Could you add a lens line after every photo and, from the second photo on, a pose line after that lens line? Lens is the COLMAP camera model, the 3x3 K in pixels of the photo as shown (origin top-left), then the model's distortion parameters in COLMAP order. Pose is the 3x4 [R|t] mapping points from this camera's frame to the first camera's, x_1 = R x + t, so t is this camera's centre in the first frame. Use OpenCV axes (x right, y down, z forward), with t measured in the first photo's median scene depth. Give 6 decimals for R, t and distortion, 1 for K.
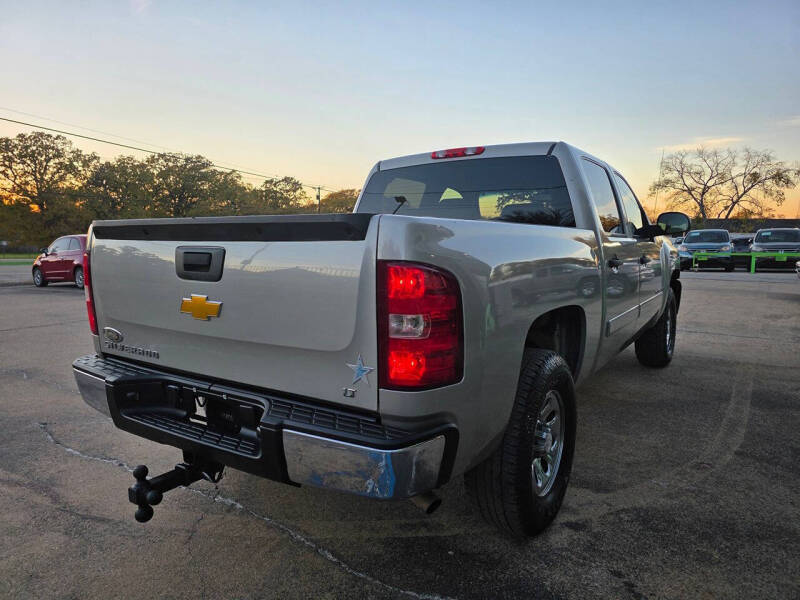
lens RADIAL K [[541.0, 0, 398.9], [0, 541.0, 301.3], [0, 0, 1]] dist [0.052605, -0.043783]
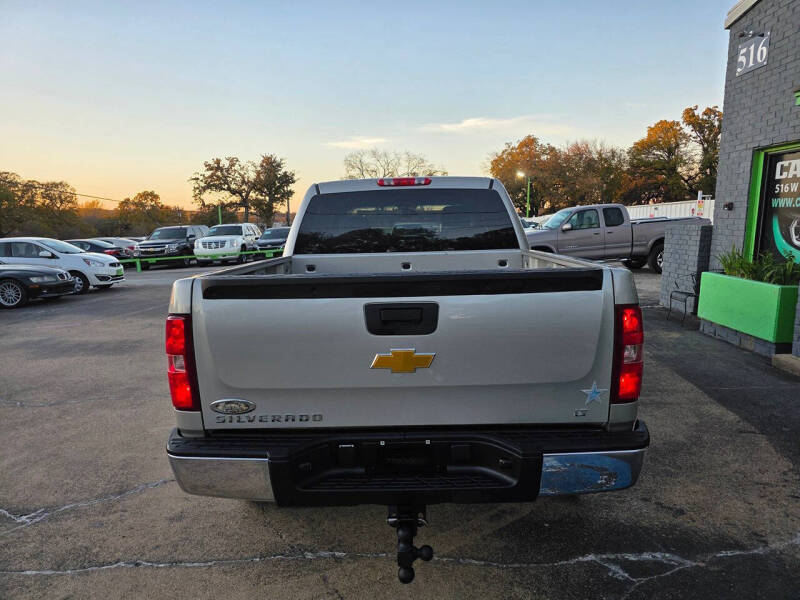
lens RADIAL K [[541.0, 0, 405.3], [0, 541.0, 299.4], [0, 0, 1]] dist [0.052605, -0.043783]
pose [[0.835942, -0.096647, 0.540240, -0.509705], [0.087929, 0.995241, 0.041988, -0.082875], [-0.541728, 0.012403, 0.840463, 0.080700]]
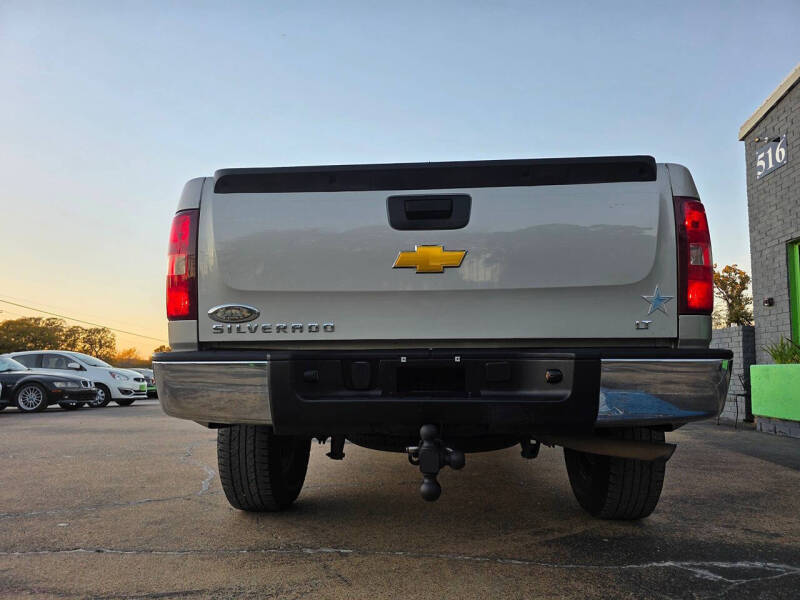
lens RADIAL K [[541.0, 0, 402.2], [0, 541.0, 309.0], [0, 0, 1]] dist [0.052605, -0.043783]
pose [[0.862702, 0.061742, 0.501930, -0.479077], [0.061643, 0.972280, -0.225549, 0.163970], [-0.501942, 0.225521, 0.834982, 0.169751]]
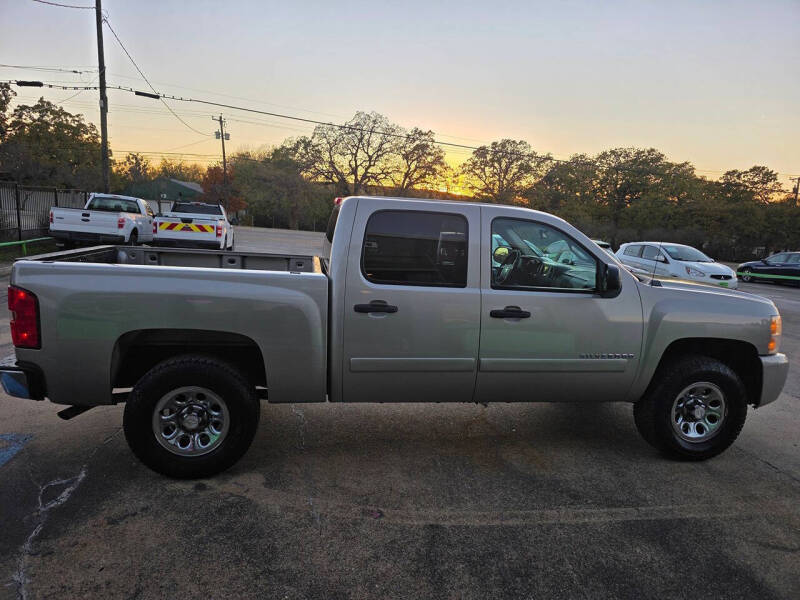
lens RADIAL K [[541.0, 0, 398.0], [0, 541.0, 306.1], [0, 0, 1]] dist [0.052605, -0.043783]
pose [[0.681573, 0.149857, -0.716241, 1.120651], [-0.133066, 0.987868, 0.080063, -0.158072], [0.719549, 0.040738, 0.693245, 0.264009]]
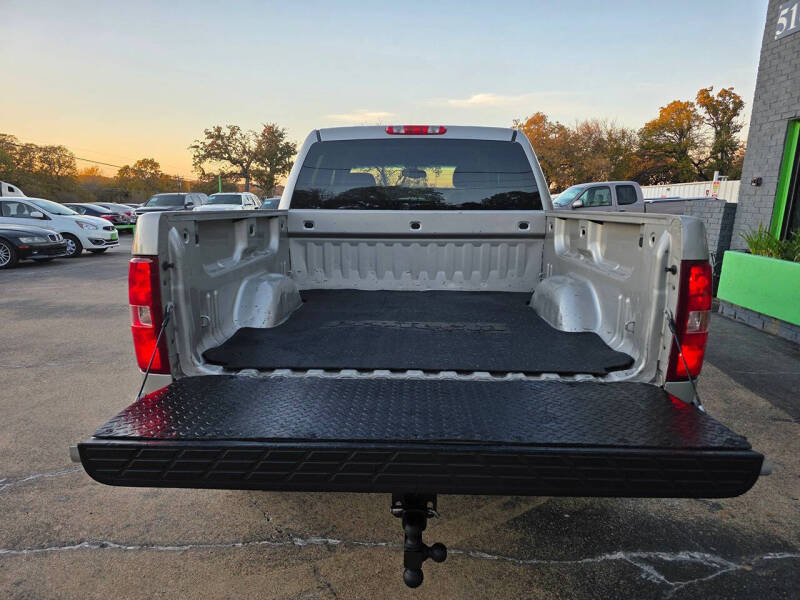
lens RADIAL K [[540.4, 0, 403.2], [0, 540.4, 309.0], [0, 0, 1]] dist [0.050816, -0.040486]
pose [[0.840590, -0.100384, 0.532290, -0.466436], [0.056191, 0.993536, 0.098633, -0.051794], [-0.538750, -0.053000, 0.840797, 0.177107]]
